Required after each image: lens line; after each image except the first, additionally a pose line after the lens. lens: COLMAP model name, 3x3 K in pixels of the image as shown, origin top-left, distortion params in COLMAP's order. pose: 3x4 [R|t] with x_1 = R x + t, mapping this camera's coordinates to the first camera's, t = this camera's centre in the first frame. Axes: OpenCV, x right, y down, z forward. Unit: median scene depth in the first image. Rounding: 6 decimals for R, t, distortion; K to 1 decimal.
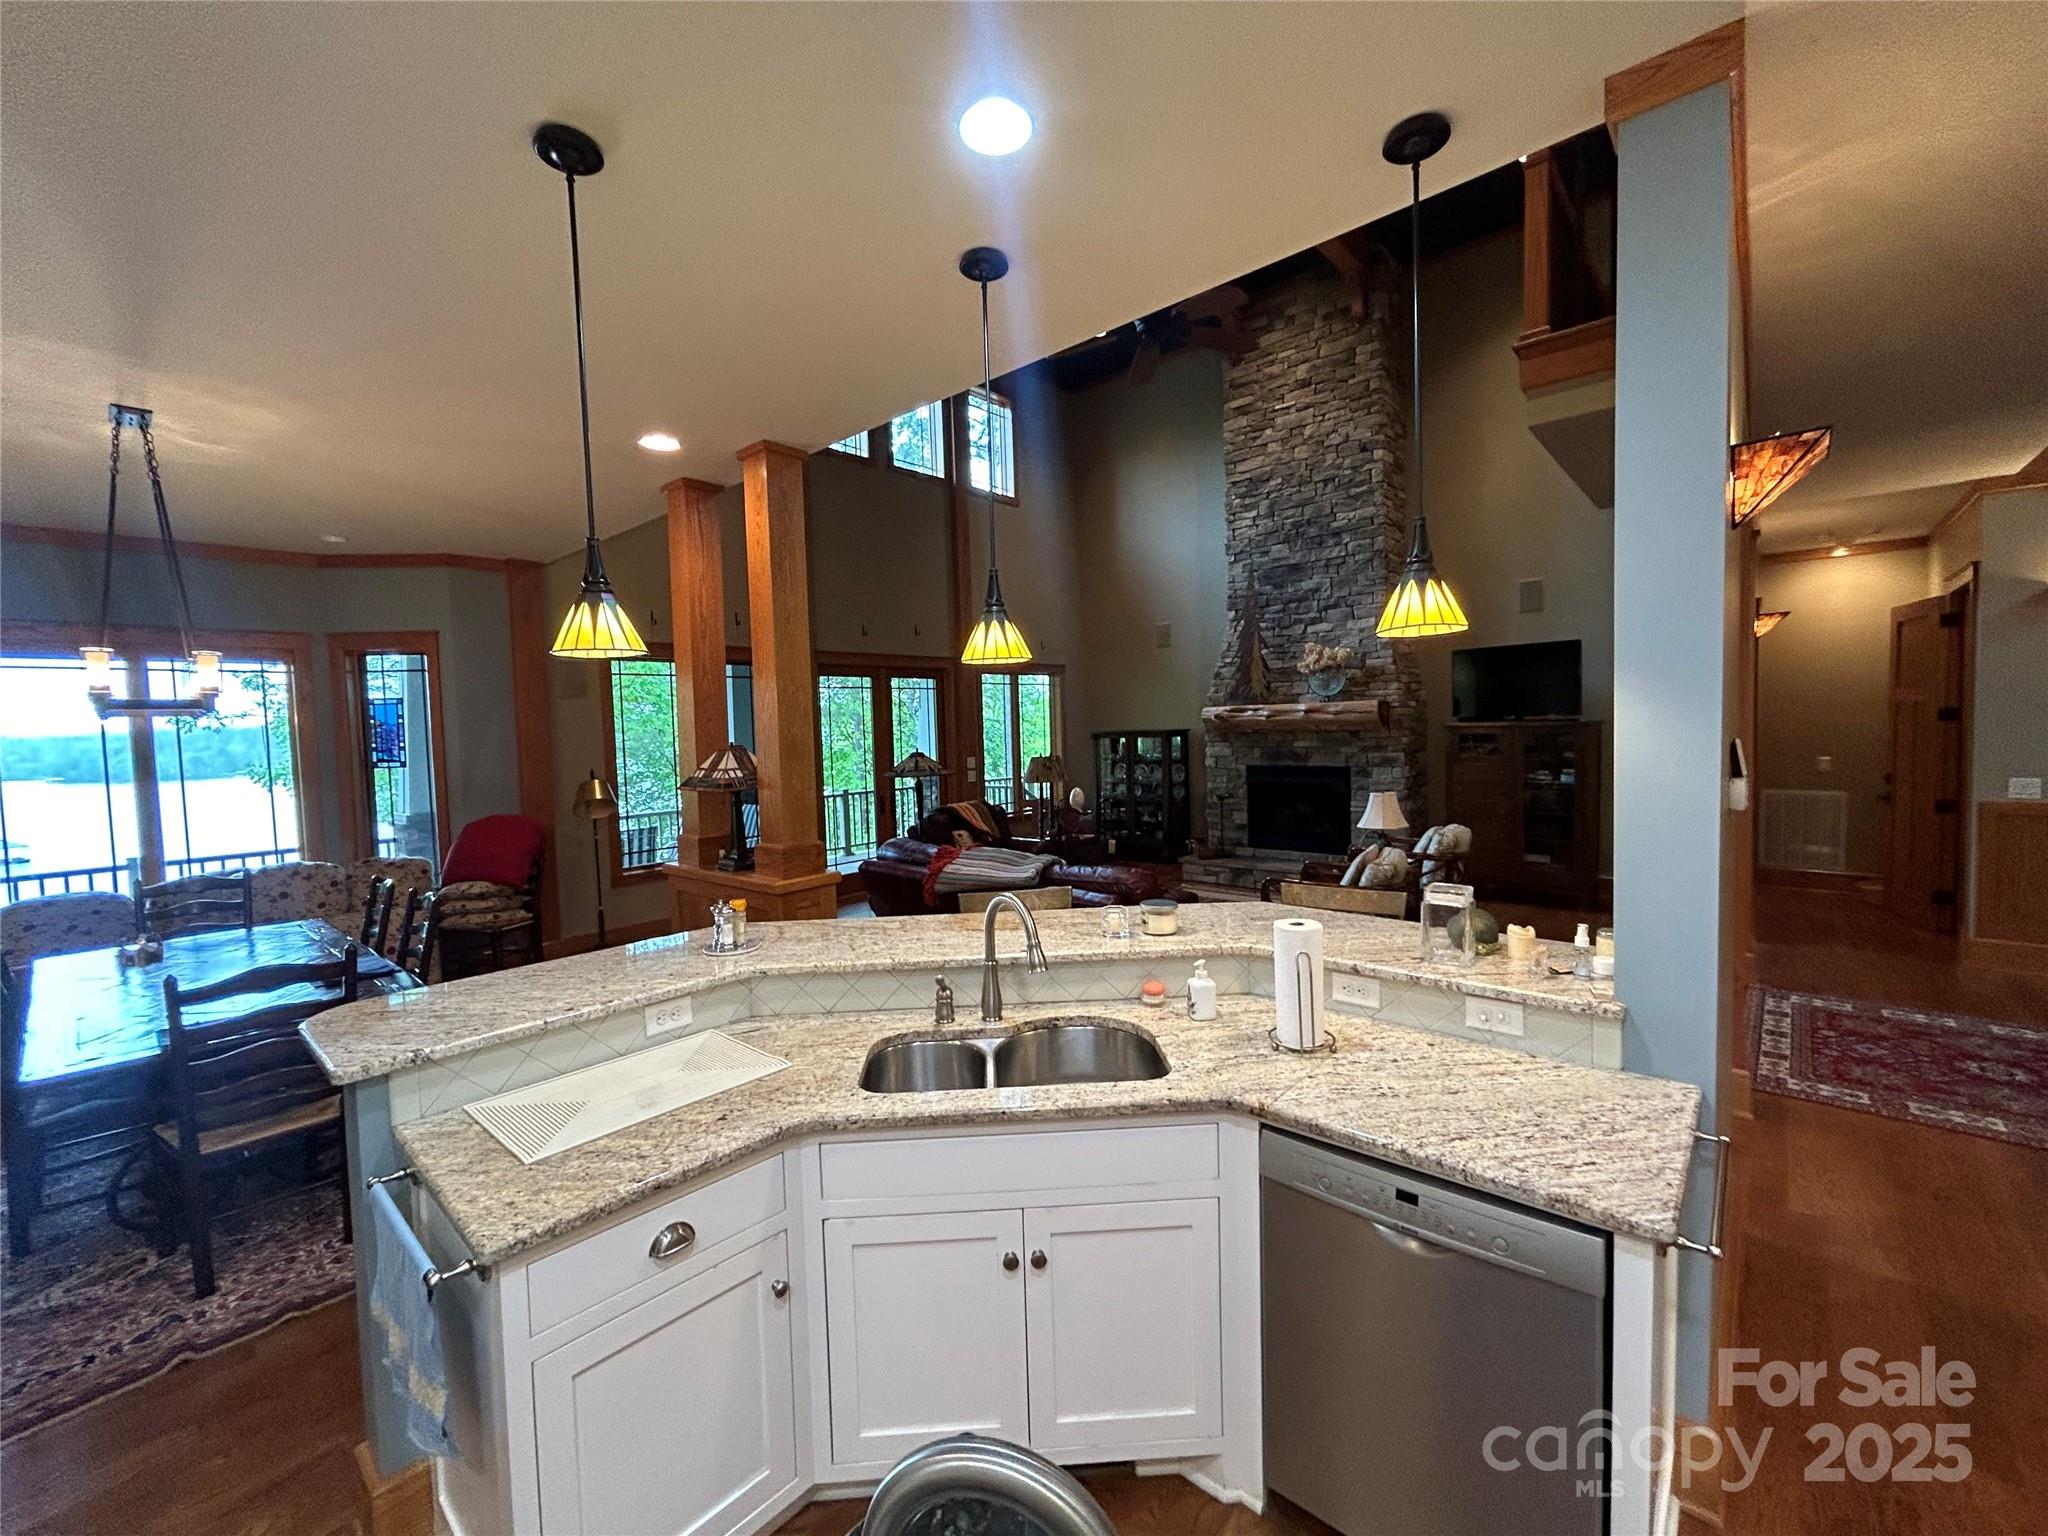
lens RADIAL K [[831.9, 0, 1015.1], [0, 831.9, 765.7], [0, 0, 1]] dist [0.001958, -0.000290]
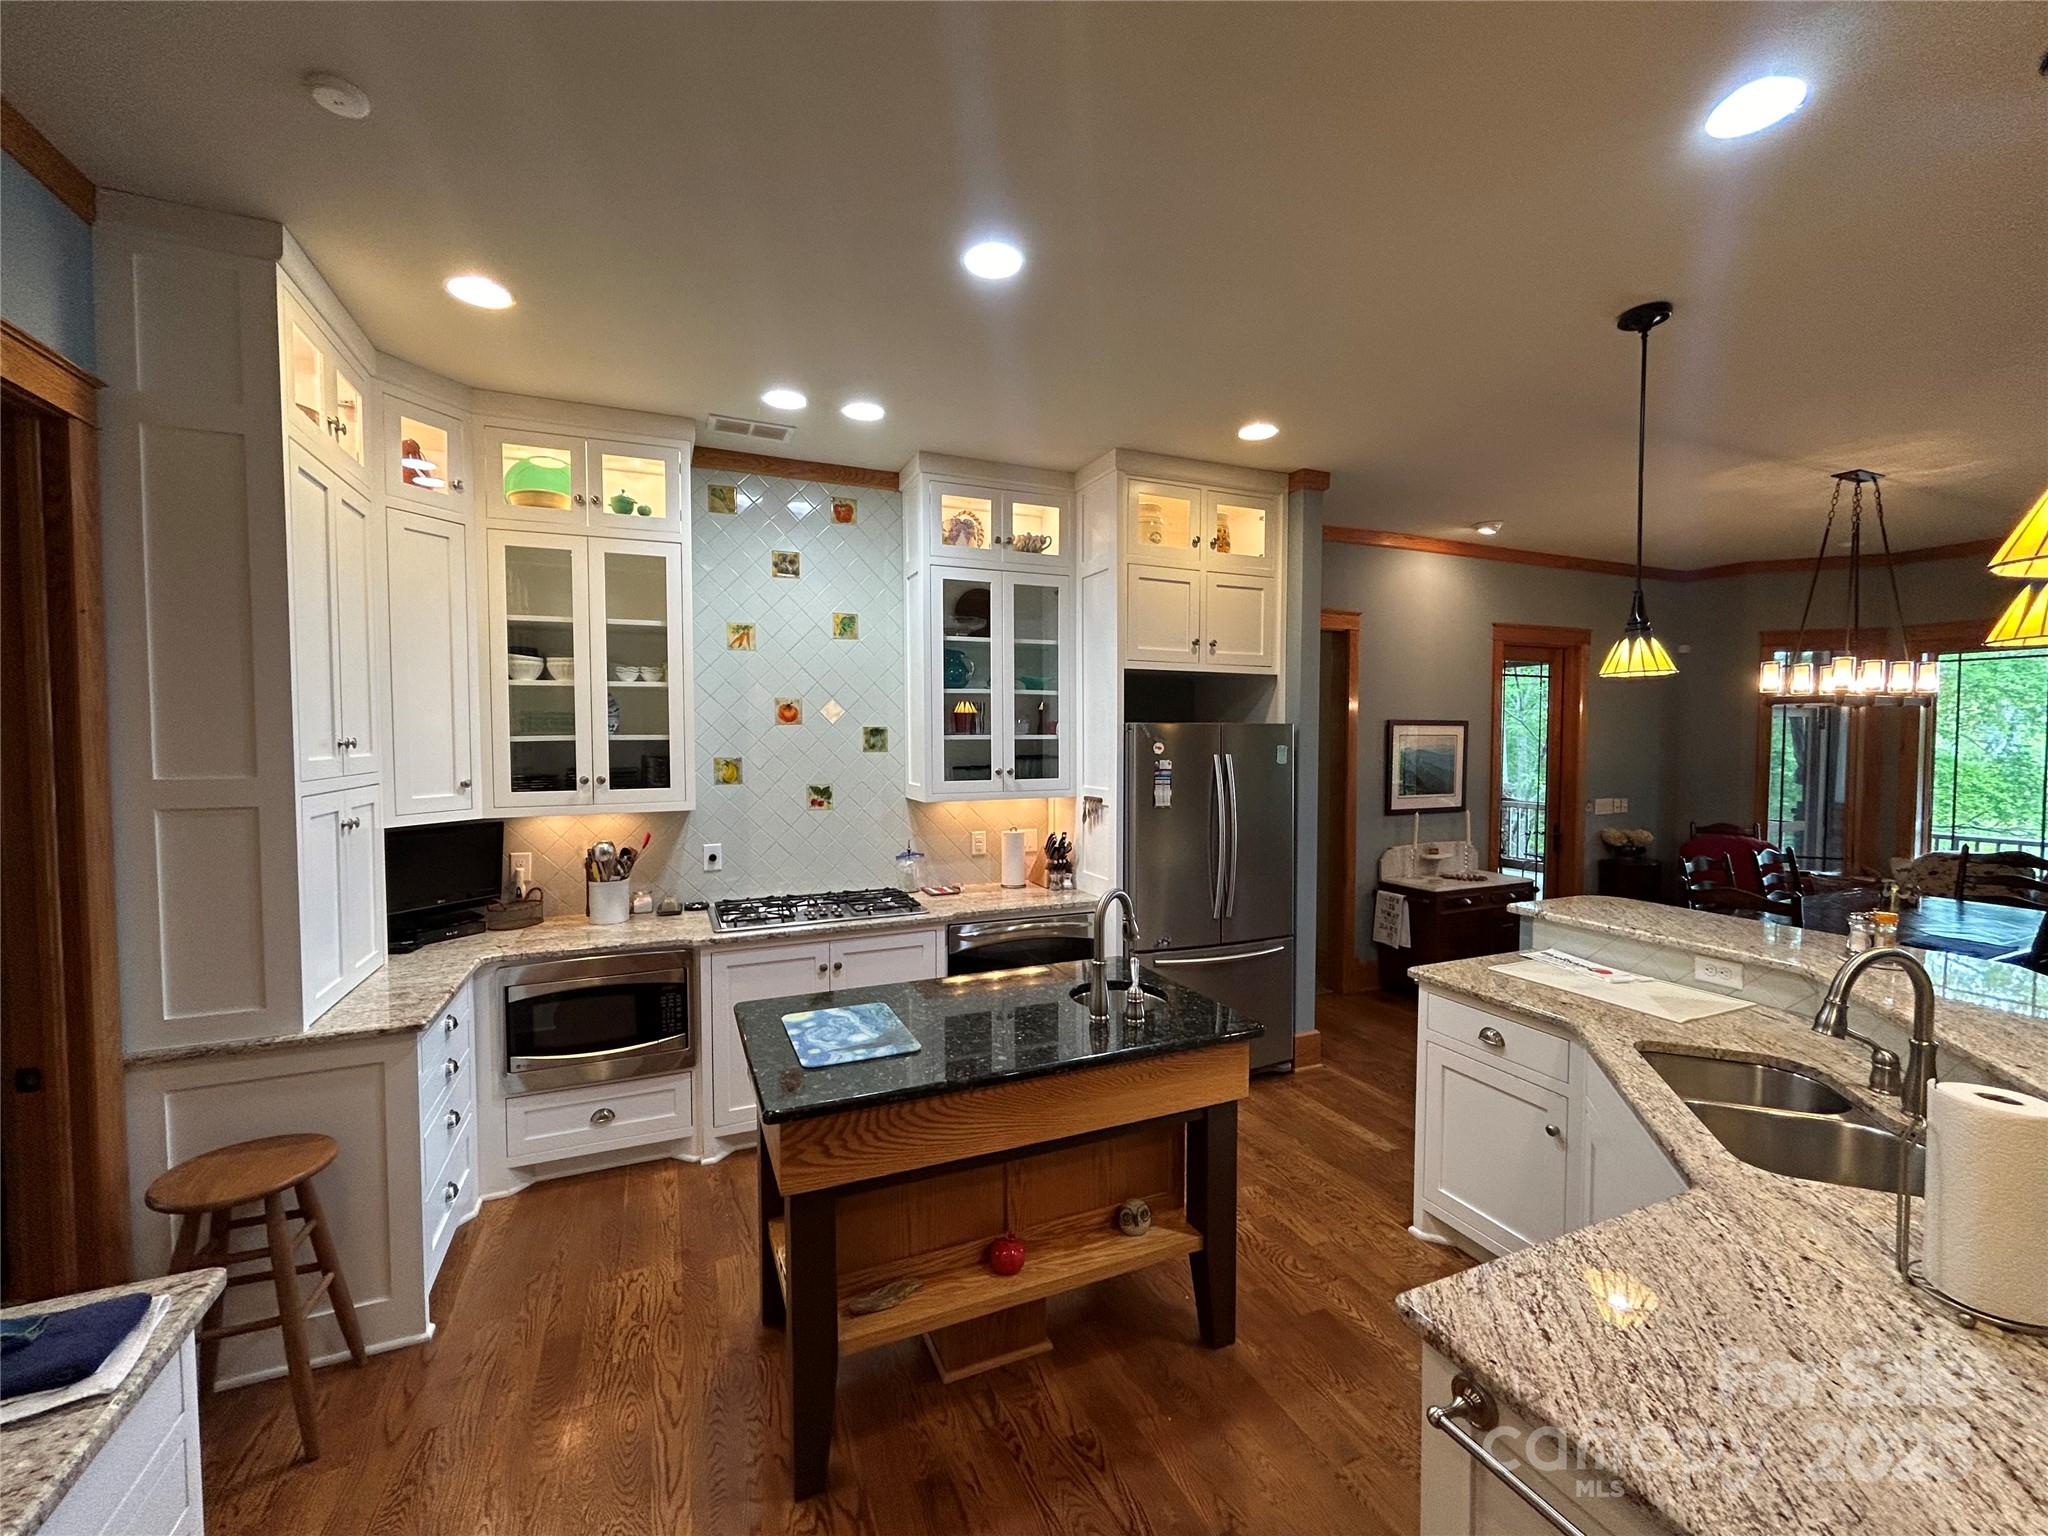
lens RADIAL K [[831.9, 0, 1015.1], [0, 831.9, 765.7], [0, 0, 1]] dist [0.001958, -0.000290]
pose [[-0.414658, 0.068735, -0.907378, 1.580005], [-0.027272, 0.995756, 0.087893, -0.100110], [0.909569, 0.061192, -0.411024, 0.849177]]
